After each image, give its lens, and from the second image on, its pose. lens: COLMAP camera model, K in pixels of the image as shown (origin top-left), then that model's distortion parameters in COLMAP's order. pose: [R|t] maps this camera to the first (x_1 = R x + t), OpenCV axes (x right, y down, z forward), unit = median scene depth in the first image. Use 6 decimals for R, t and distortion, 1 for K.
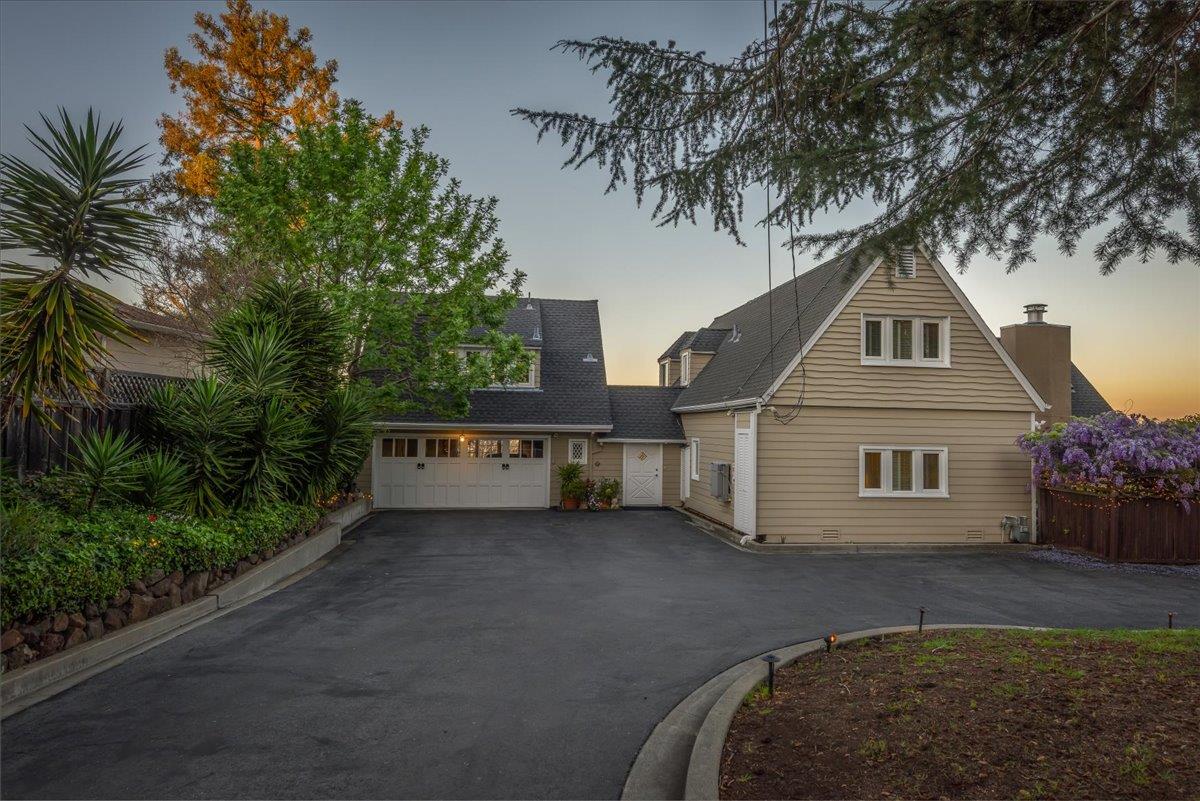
lens RADIAL K [[644.3, 0, 600.0], [0, 644.3, 400.5], [0, 0, 1]] dist [0.040634, -0.022340]
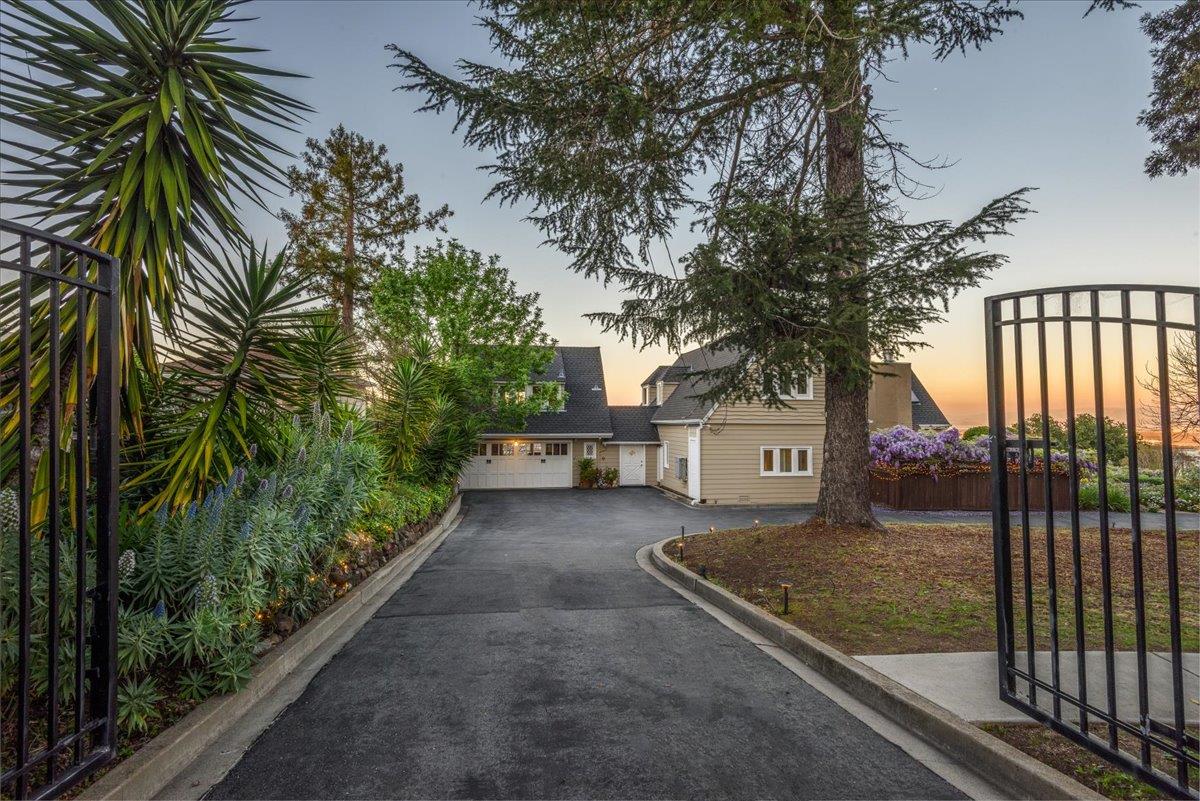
lens RADIAL K [[644.3, 0, 600.0], [0, 644.3, 400.5], [0, 0, 1]] dist [0.040634, -0.022340]
pose [[0.999492, -0.013111, 0.029065, -0.054985], [0.012582, 0.999753, 0.018322, -0.068980], [-0.029298, -0.017947, 0.999410, -0.542012]]
